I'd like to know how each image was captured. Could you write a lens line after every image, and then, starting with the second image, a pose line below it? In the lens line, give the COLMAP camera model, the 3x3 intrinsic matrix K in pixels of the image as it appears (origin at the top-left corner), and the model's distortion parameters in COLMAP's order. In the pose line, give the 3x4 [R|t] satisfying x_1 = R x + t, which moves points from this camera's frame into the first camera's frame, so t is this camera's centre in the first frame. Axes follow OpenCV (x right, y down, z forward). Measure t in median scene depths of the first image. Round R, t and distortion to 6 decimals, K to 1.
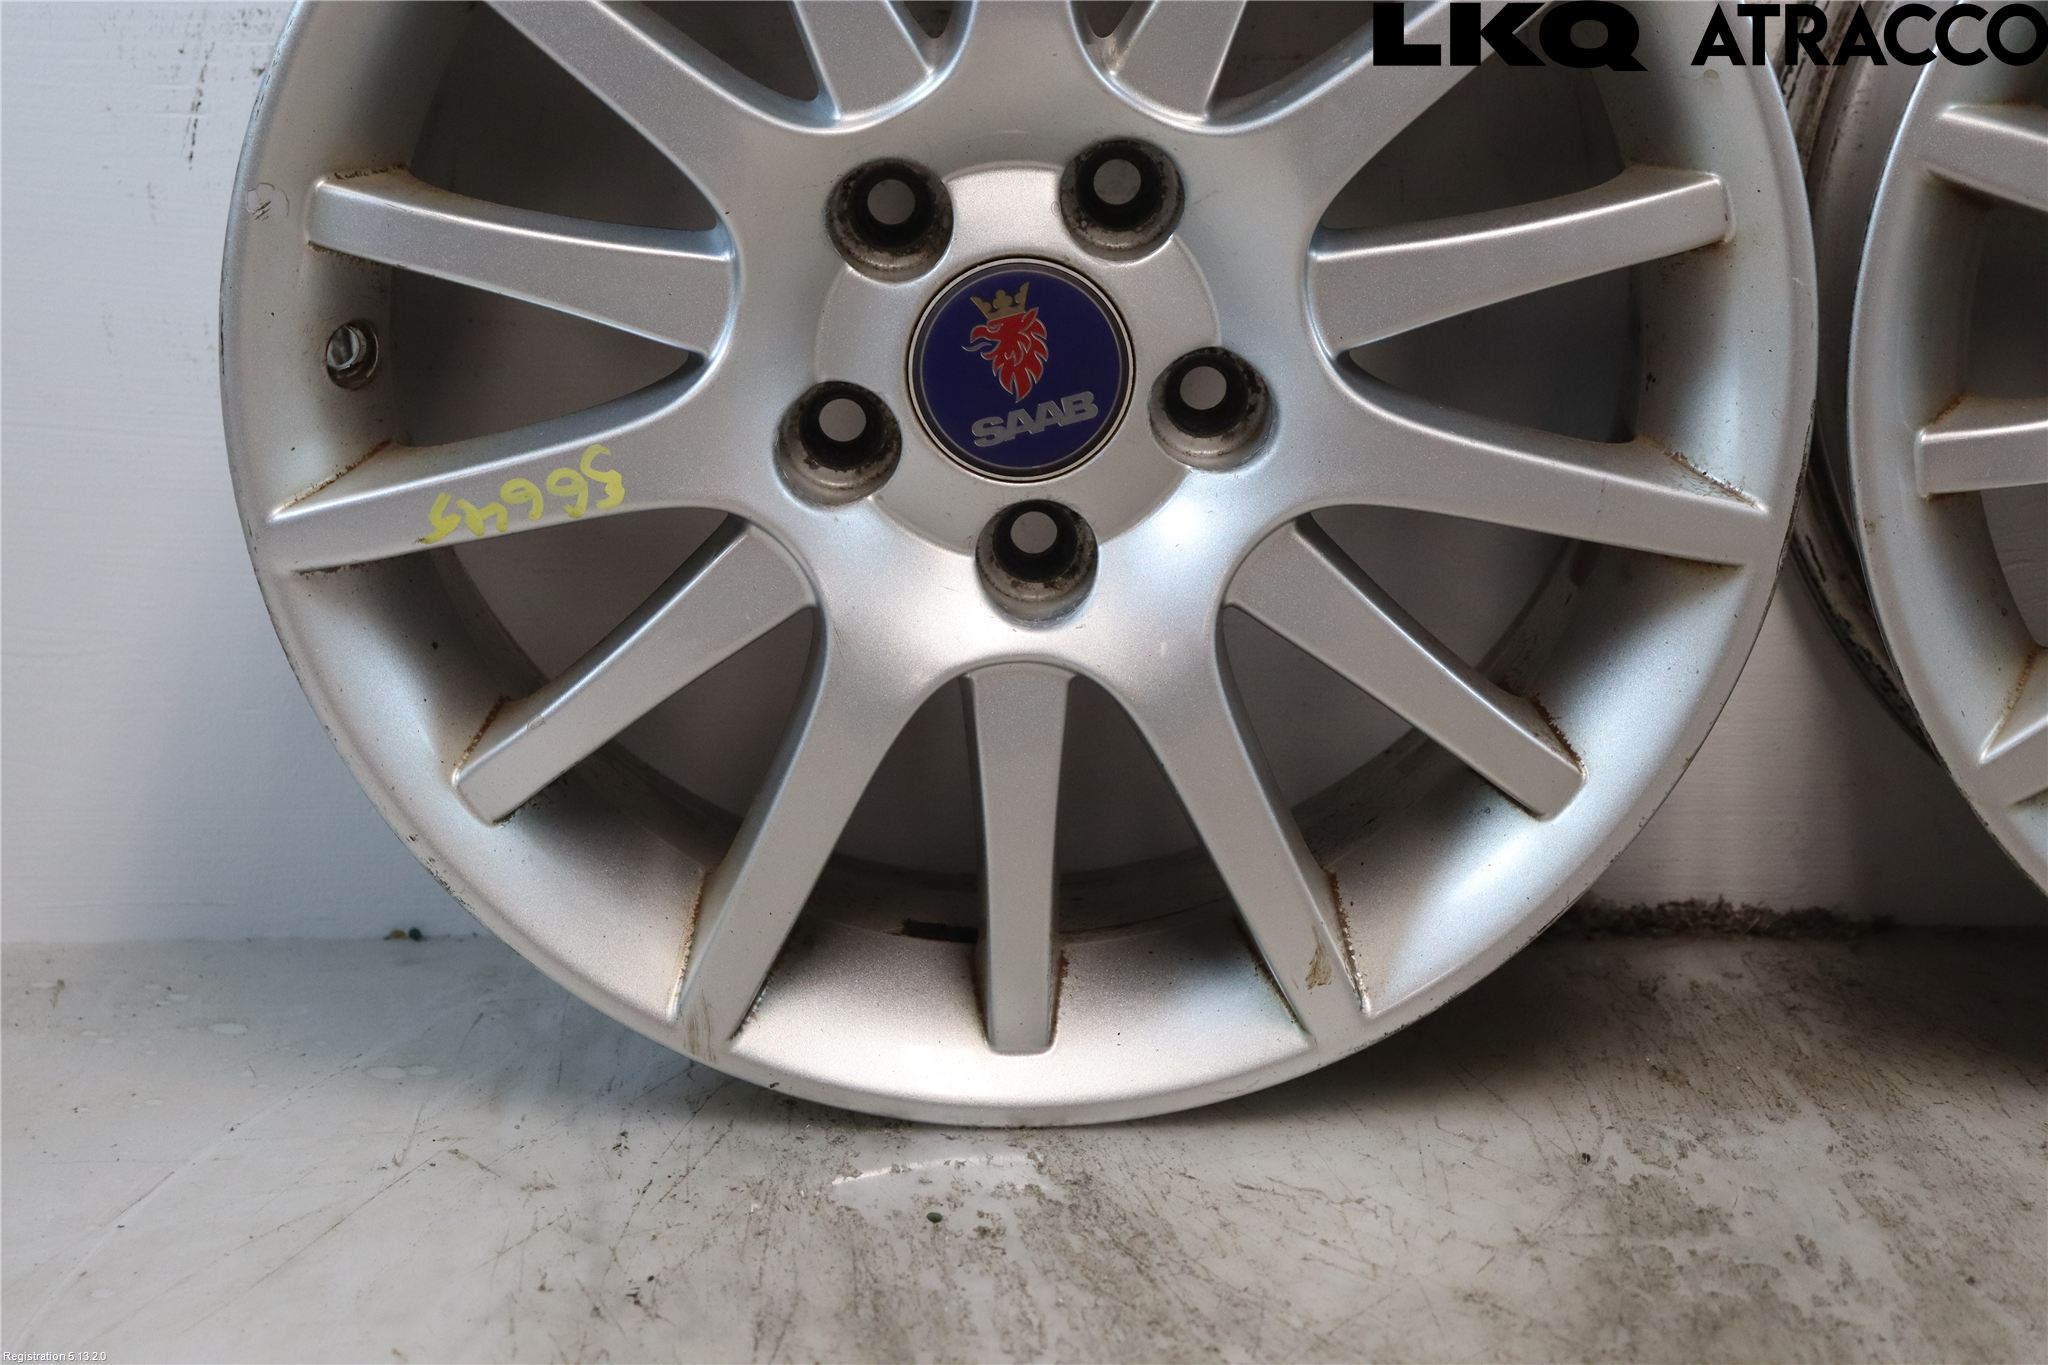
lens RADIAL K [[4951.1, 0, 1023.8], [0, 4951.1, 702.0], [0, 0, 1]] dist [0.400635, 0.751118]
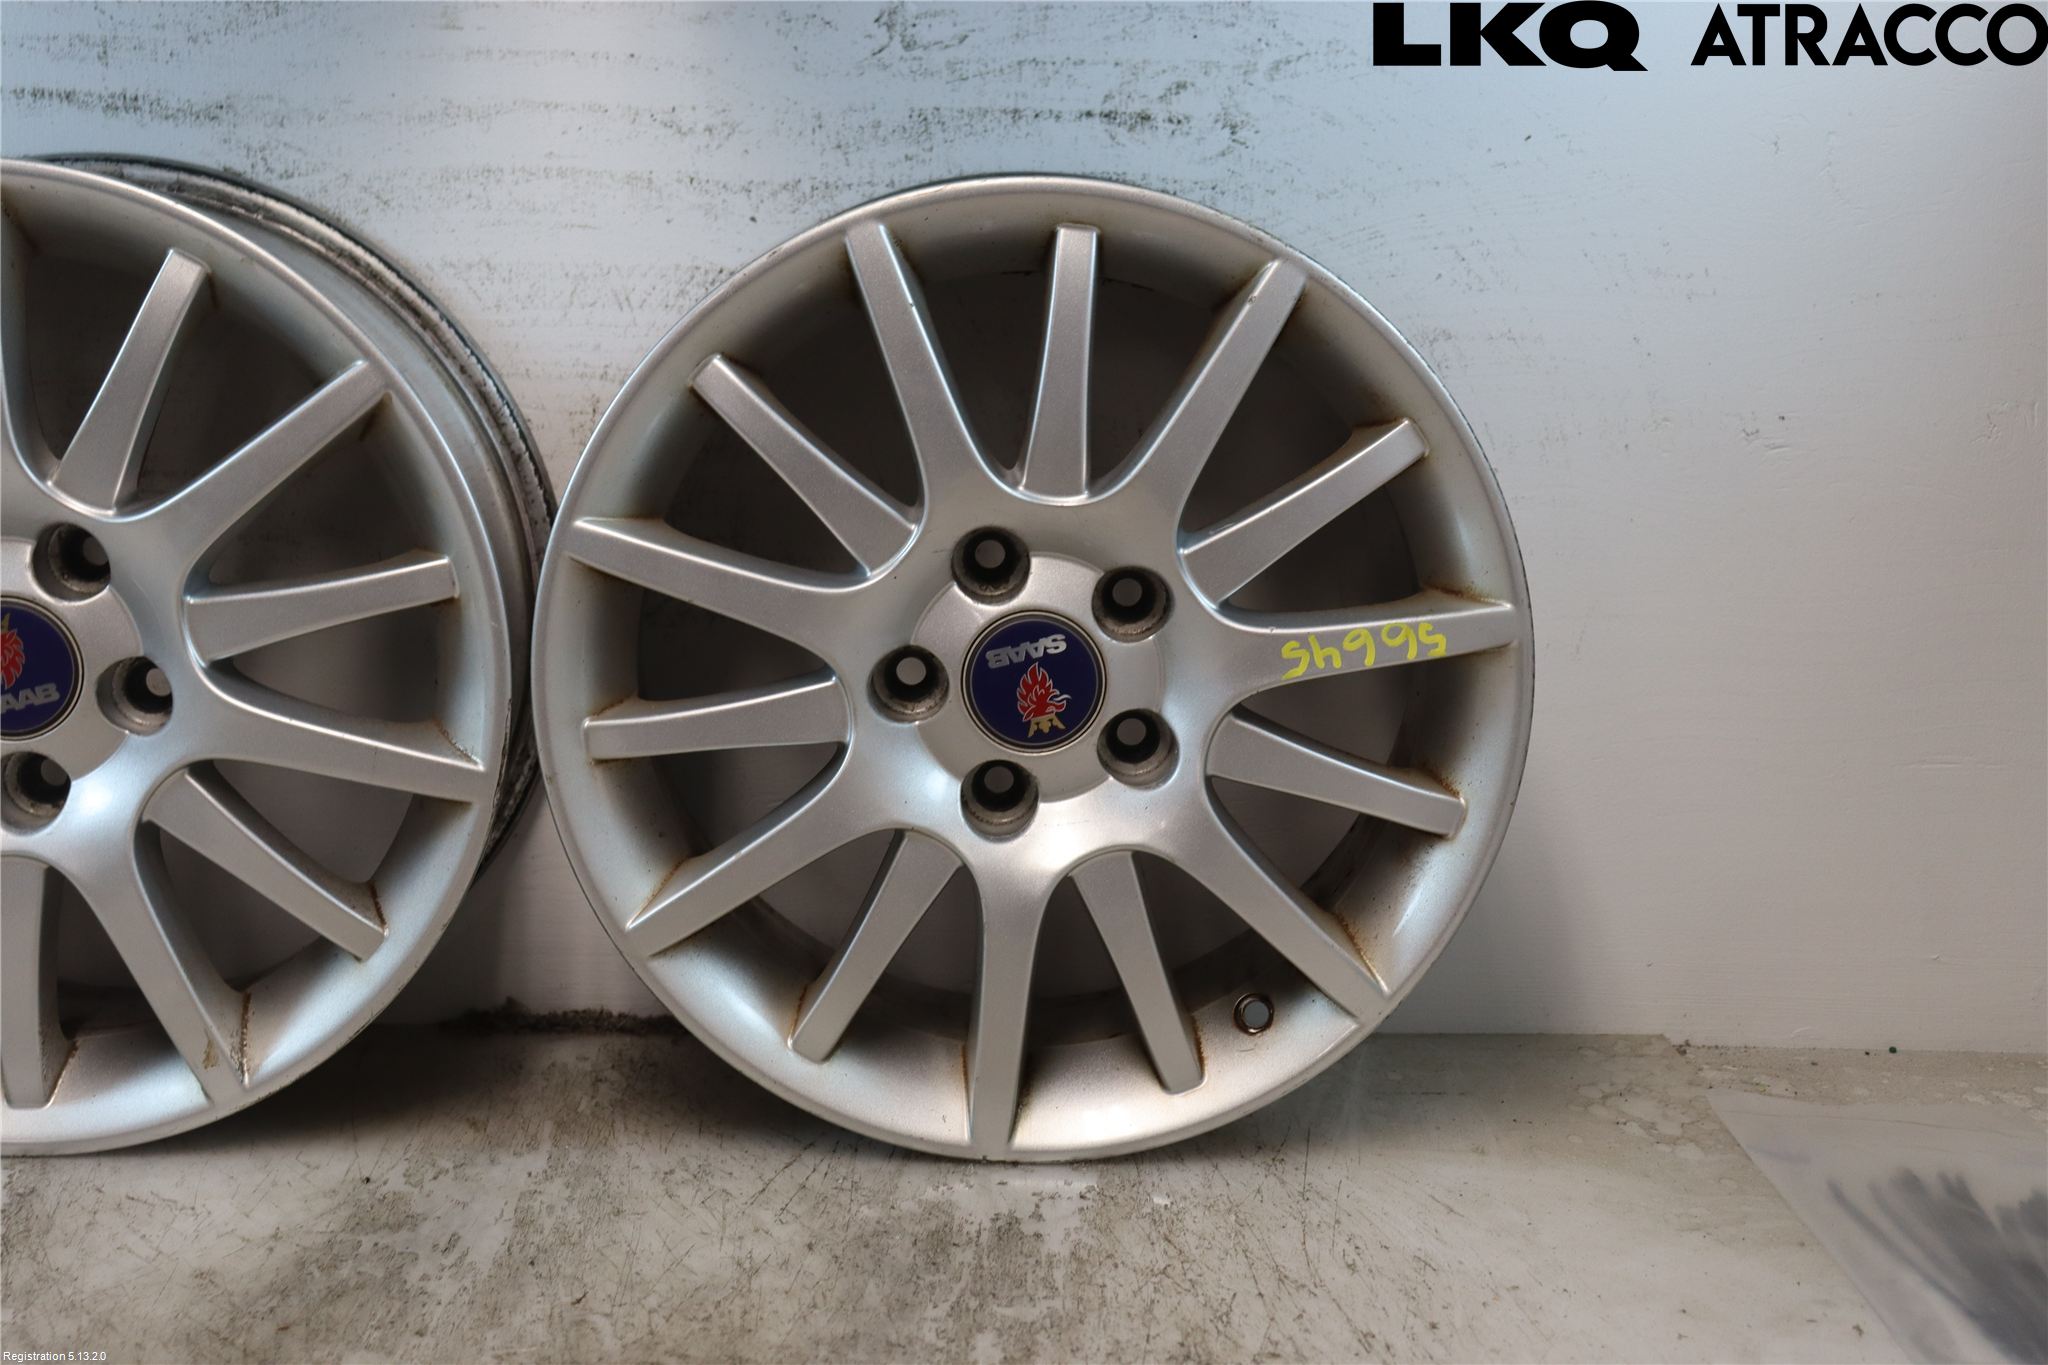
lens RADIAL K [[2922.3, 0, 1022.9], [0, 2922.3, 702.3], [0, 0, 1]] dist [0.030823, 0.347349]
pose [[0.999784, 0.016767, -0.012313, 0.328636], [-0.017383, 0.998509, -0.051744, -0.014049], [0.011427, 0.051946, 0.998584, 0.079157]]
